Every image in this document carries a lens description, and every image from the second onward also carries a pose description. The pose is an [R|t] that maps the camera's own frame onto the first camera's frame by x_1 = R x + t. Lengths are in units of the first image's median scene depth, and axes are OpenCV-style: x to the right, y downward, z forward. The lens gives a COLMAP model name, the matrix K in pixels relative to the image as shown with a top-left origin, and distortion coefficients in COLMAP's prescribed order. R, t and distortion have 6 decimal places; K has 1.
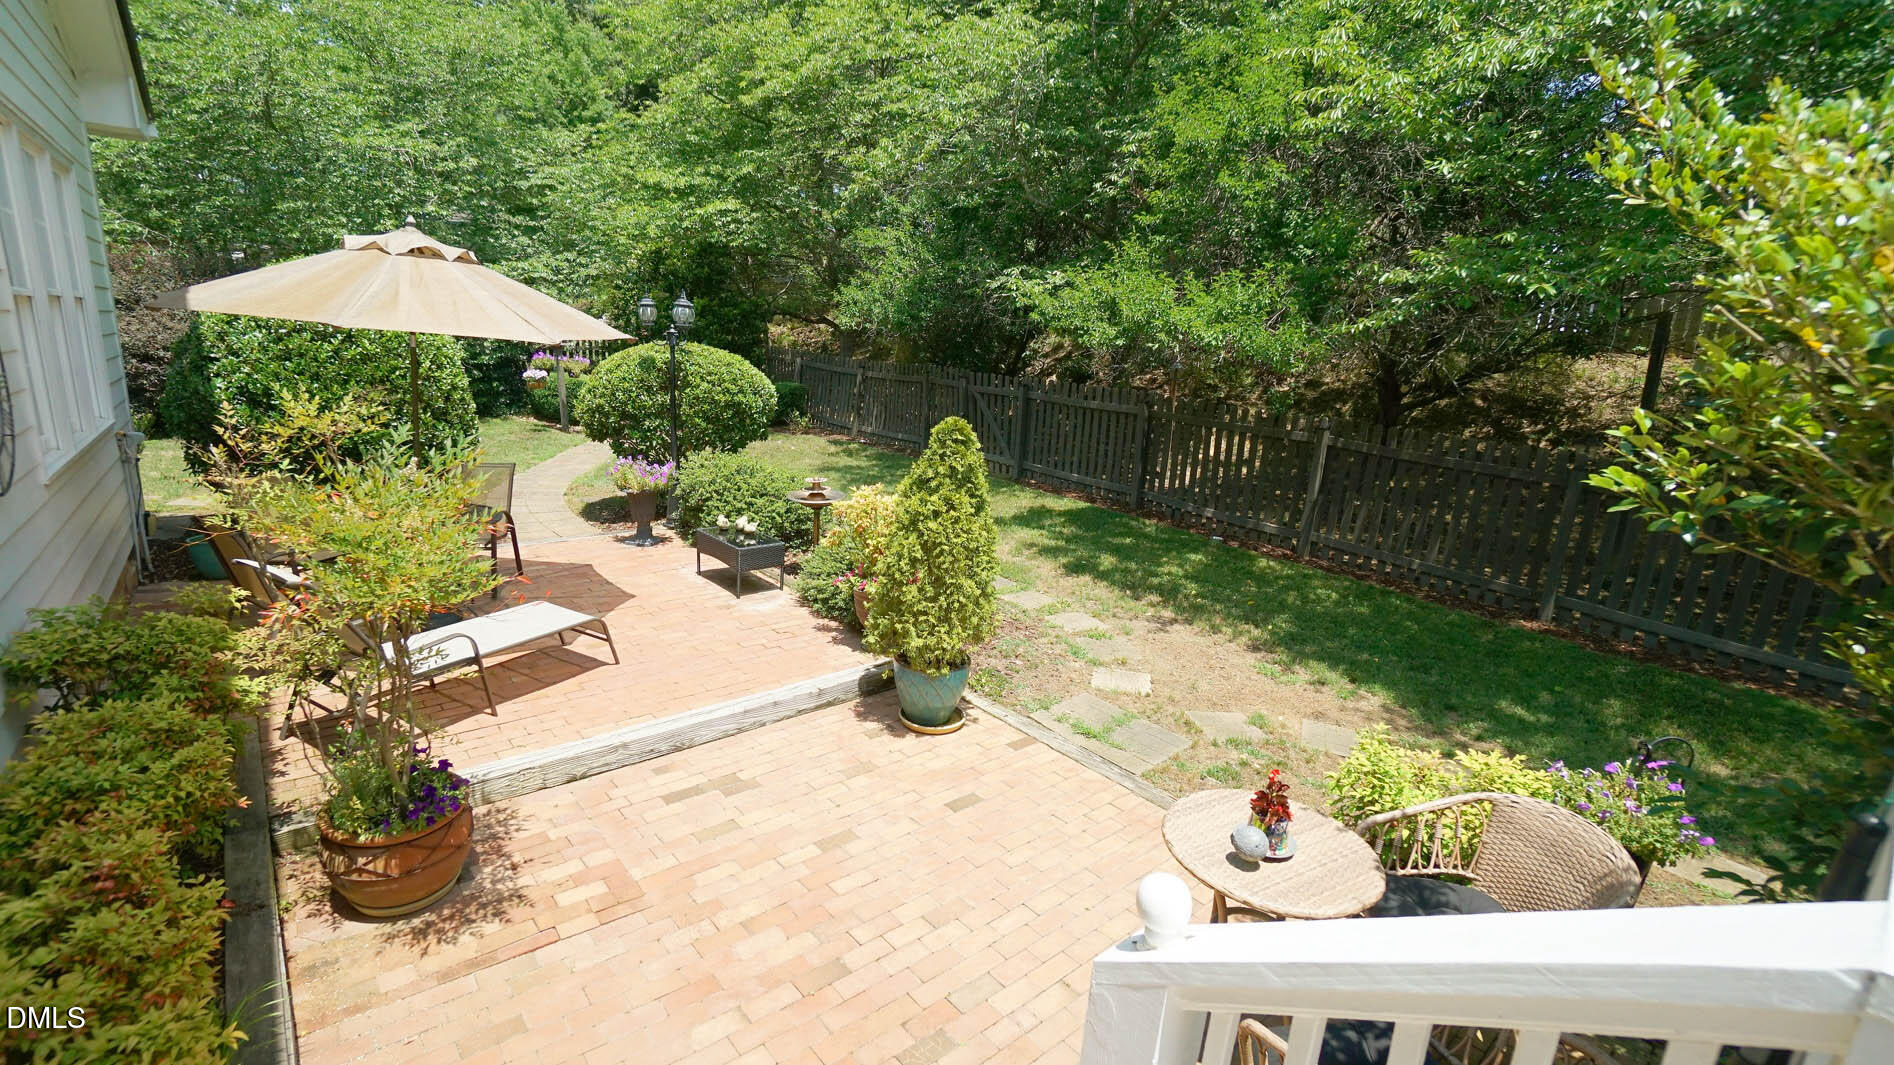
lens RADIAL K [[840.4, 0, 949.0], [0, 840.4, 542.5], [0, 0, 1]] dist [-0.034922, 0.001847]
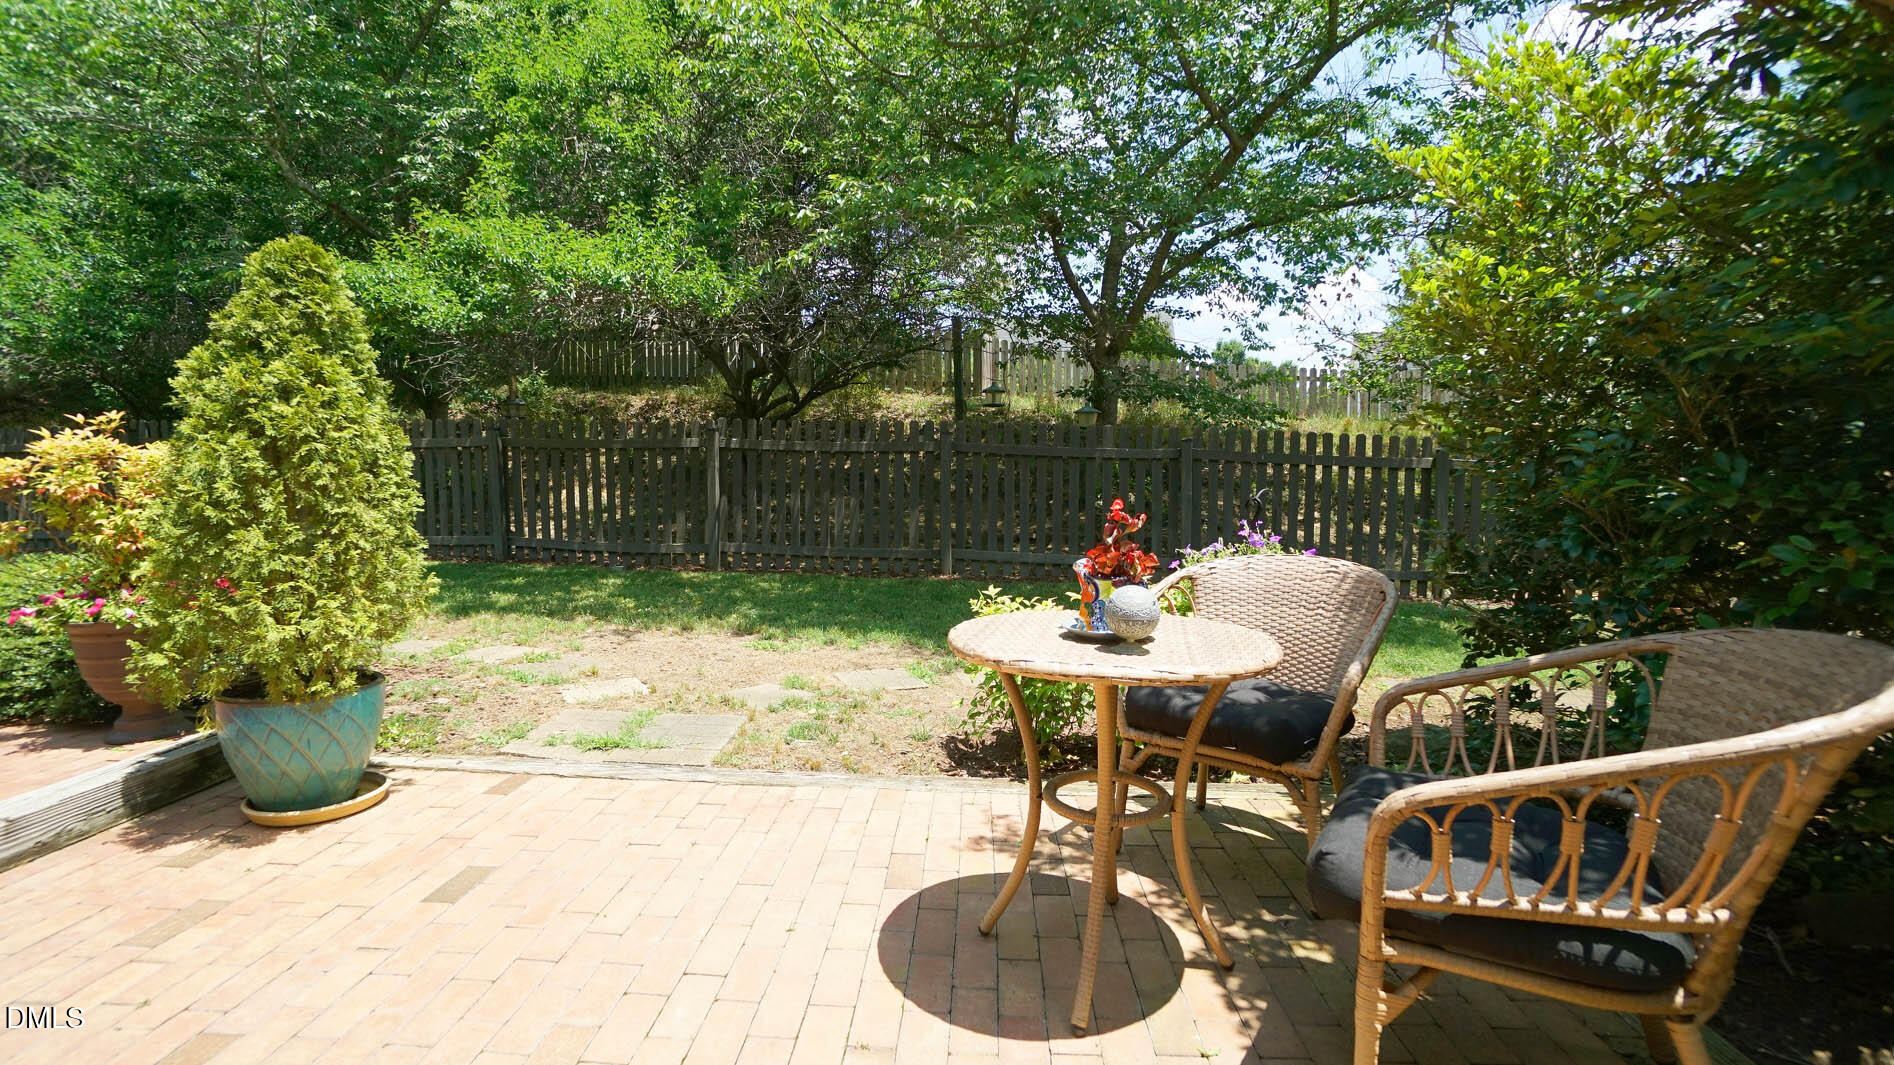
lens RADIAL K [[840.4, 0, 929.6], [0, 840.4, 526.9], [0, 0, 1]] dist [-0.034922, 0.001847]
pose [[0.706539, -0.110957, 0.698921, -0.097304], [0.218900, 0.973462, -0.066744, 0.168184], [-0.672967, 0.200151, 0.712078, 0.344409]]
